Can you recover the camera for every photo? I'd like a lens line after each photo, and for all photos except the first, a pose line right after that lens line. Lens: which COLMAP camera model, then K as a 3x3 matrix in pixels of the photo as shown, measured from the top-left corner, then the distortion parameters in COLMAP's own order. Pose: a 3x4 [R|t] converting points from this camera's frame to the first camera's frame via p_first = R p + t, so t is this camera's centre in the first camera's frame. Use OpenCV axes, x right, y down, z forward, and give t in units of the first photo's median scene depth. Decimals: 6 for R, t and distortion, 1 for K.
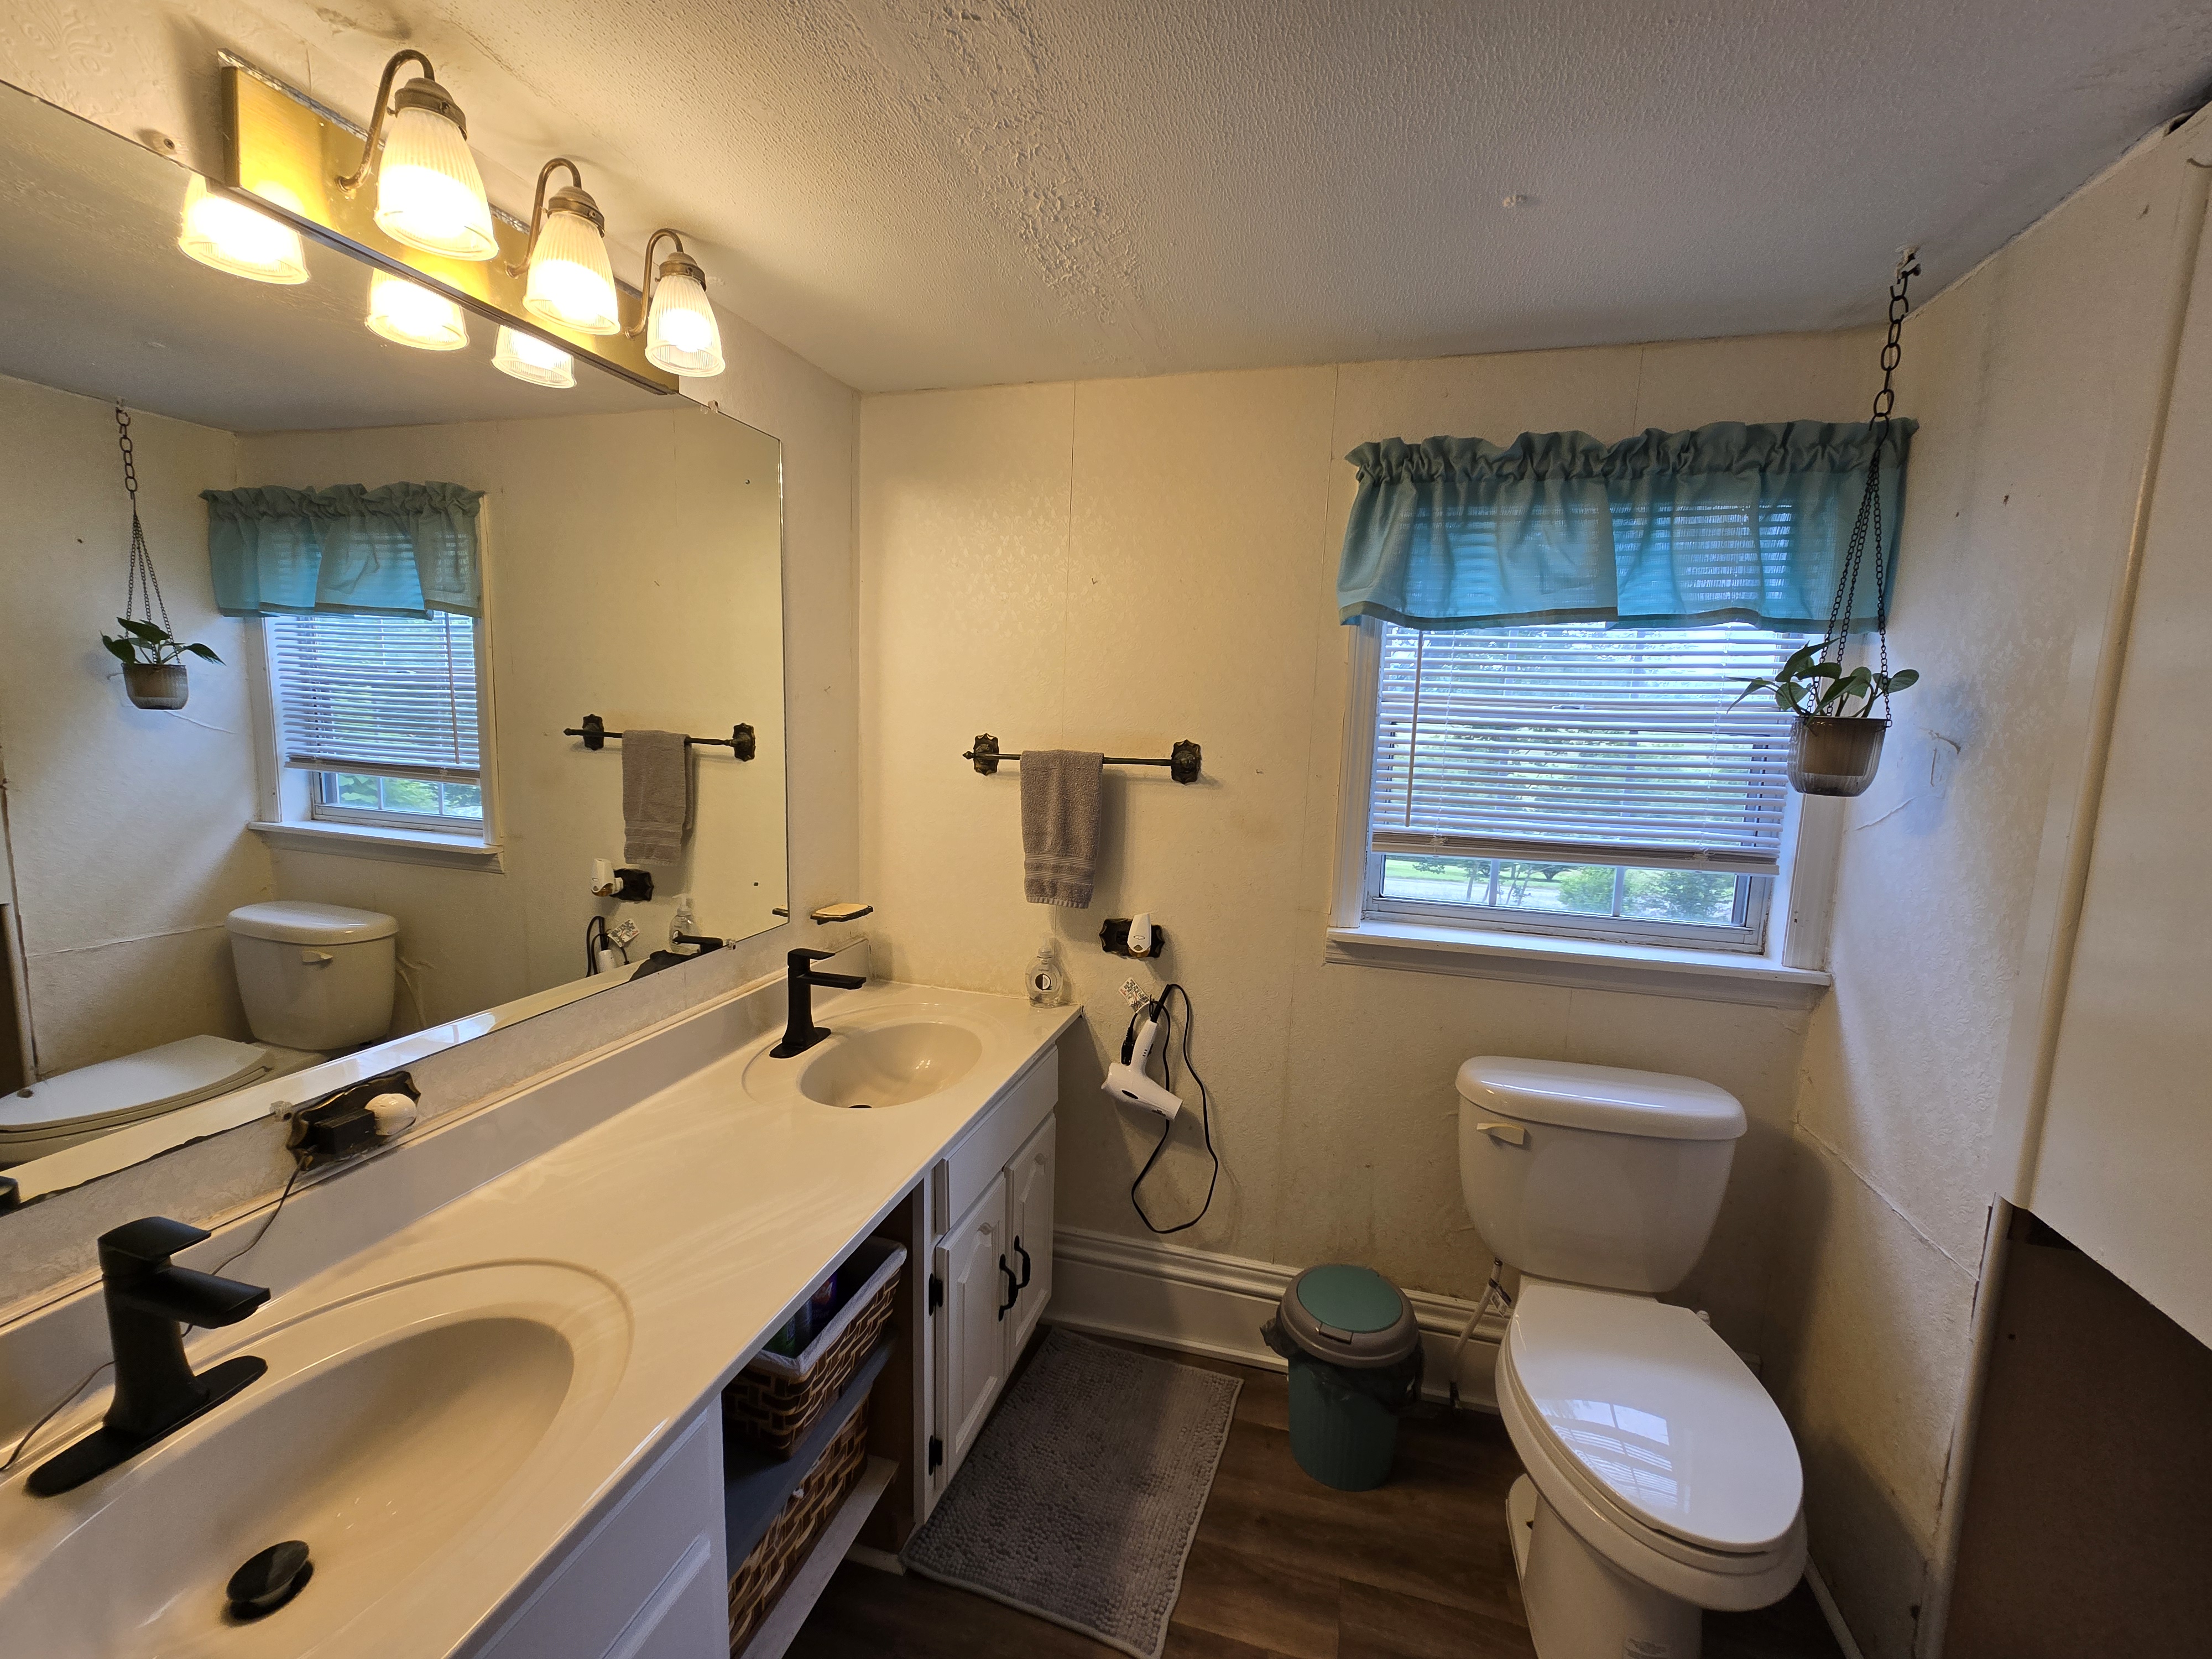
lens RADIAL K [[903.2, 0, 1106.1], [0, 903.2, 828.0], [0, 0, 1]] dist [-0.005984, 0.002686]
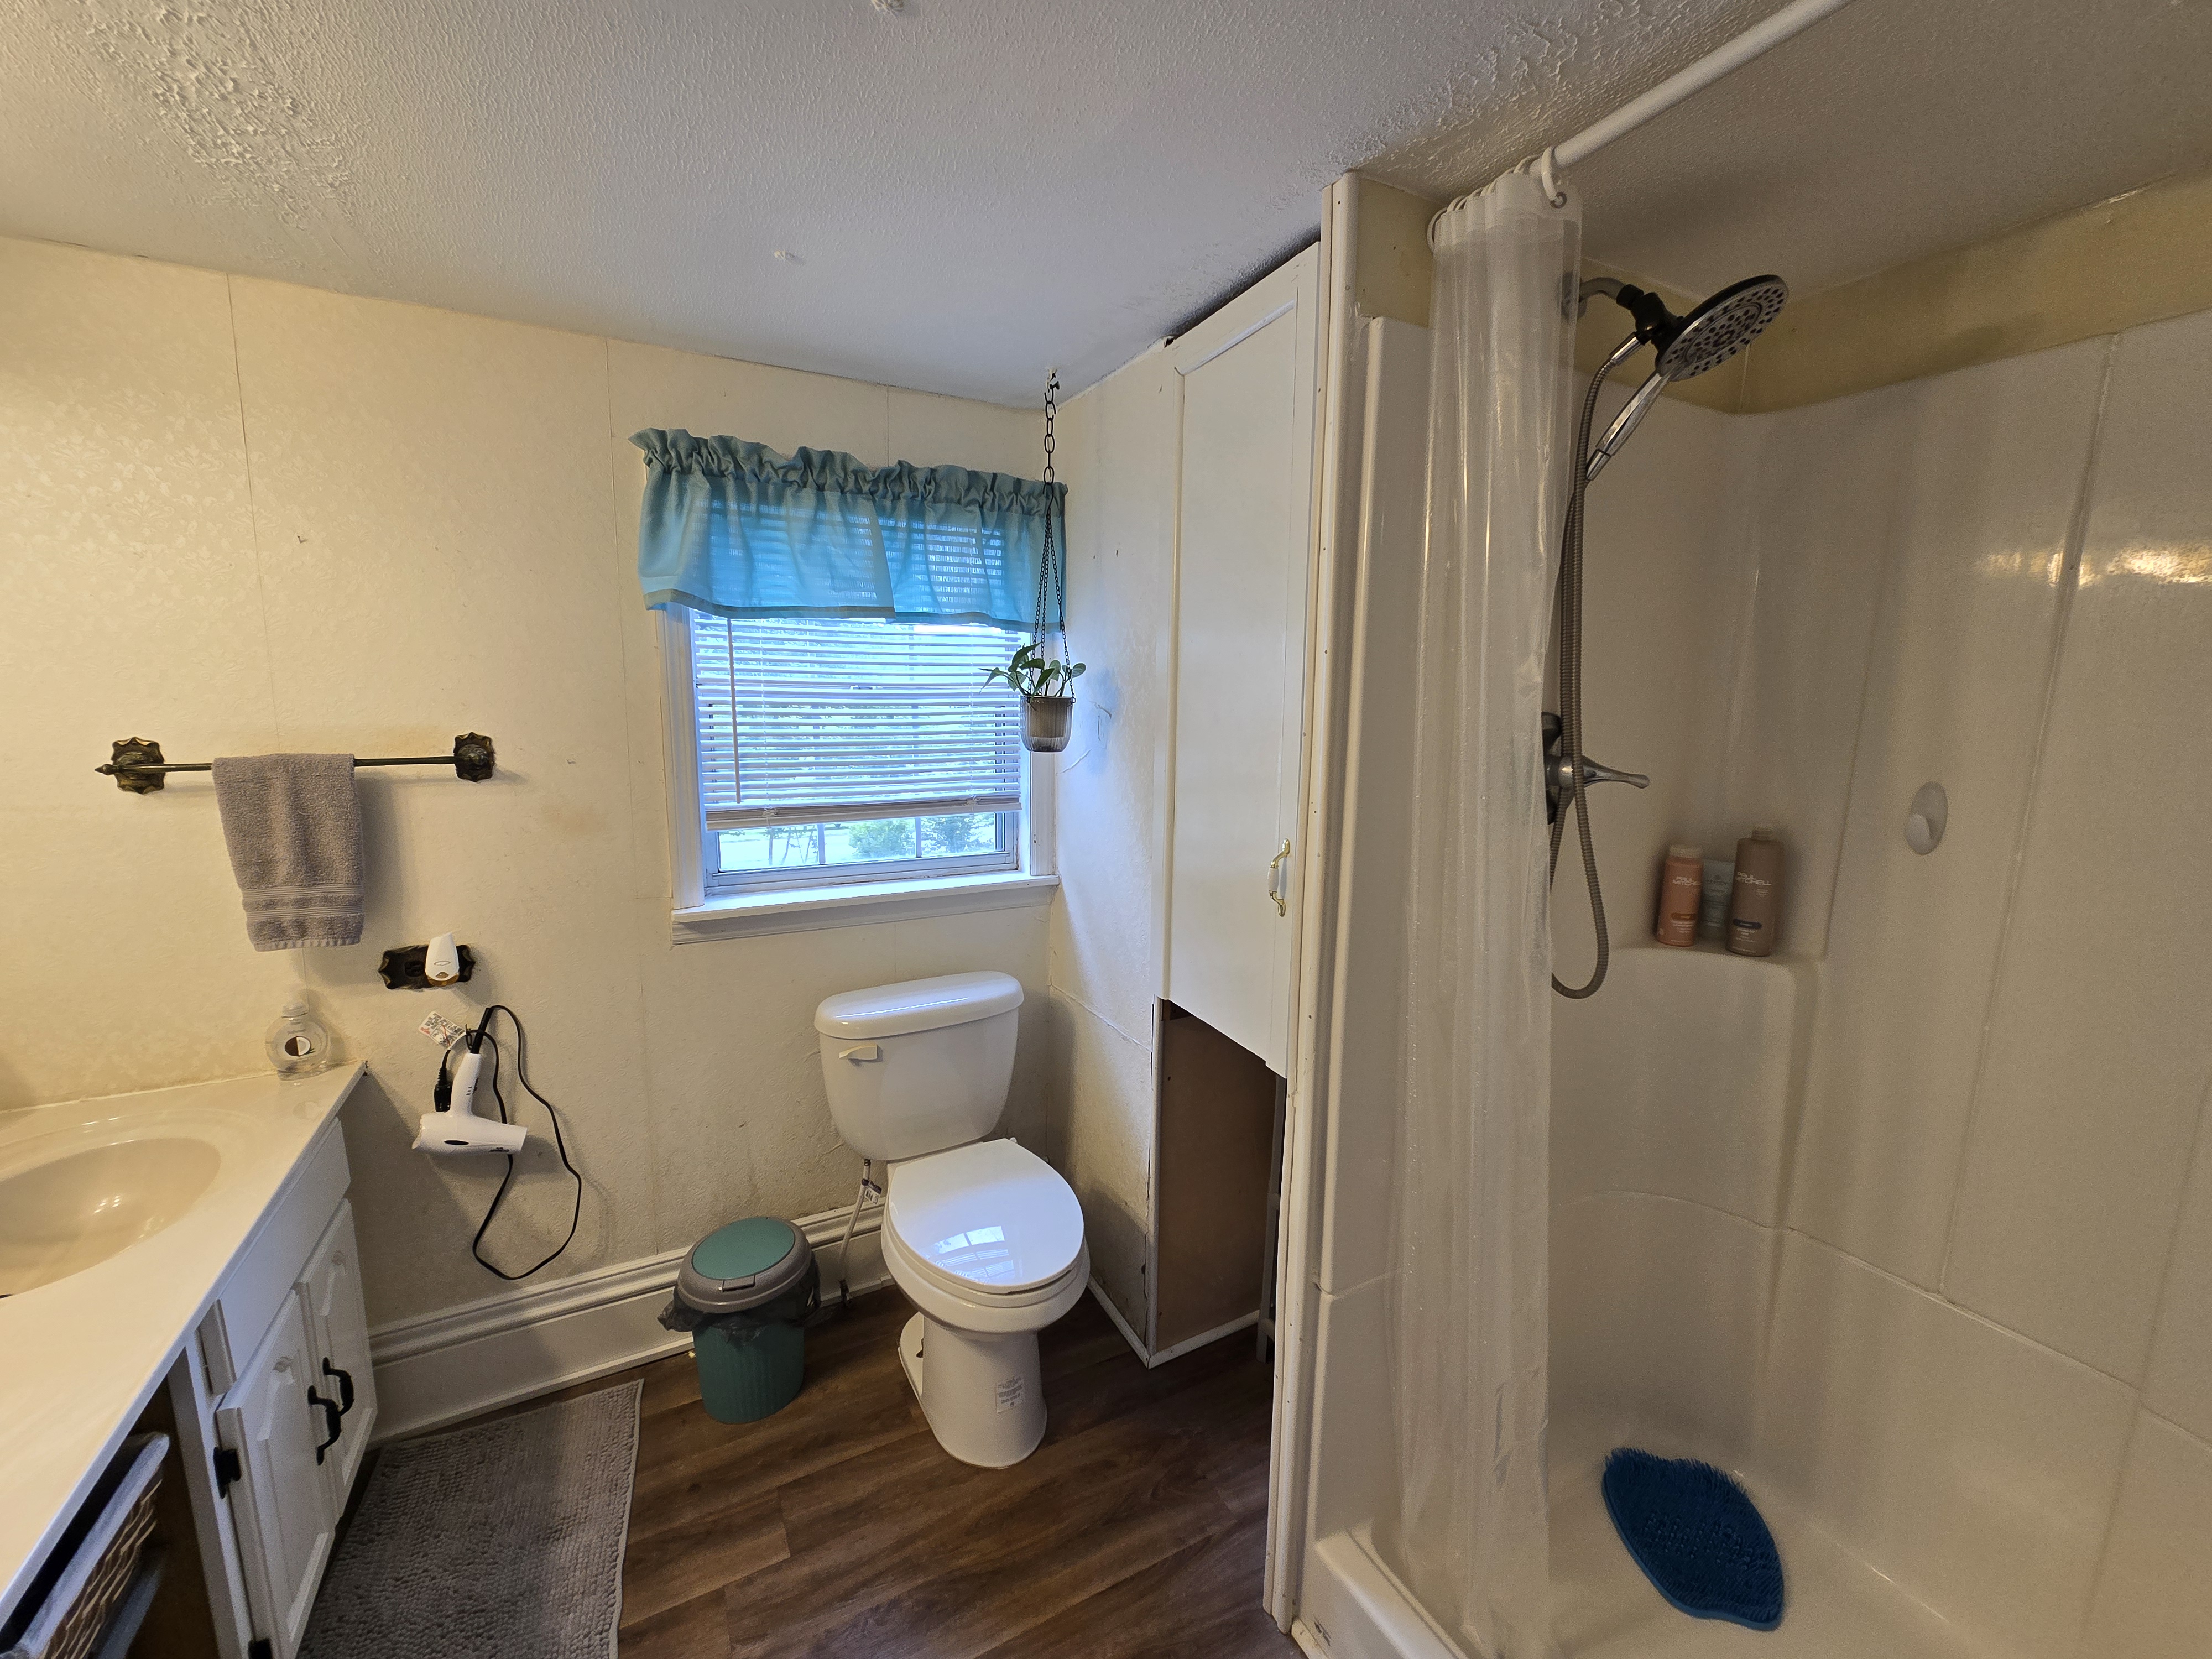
lens RADIAL K [[903.2, 0, 1106.1], [0, 903.2, 828.0], [0, 0, 1]] dist [-0.005984, 0.002686]
pose [[0.726076, -0.127987, 0.675598, -0.079381], [0.097067, 0.991764, 0.083564, -0.020936], [-0.680728, 0.004905, 0.732519, -0.078314]]
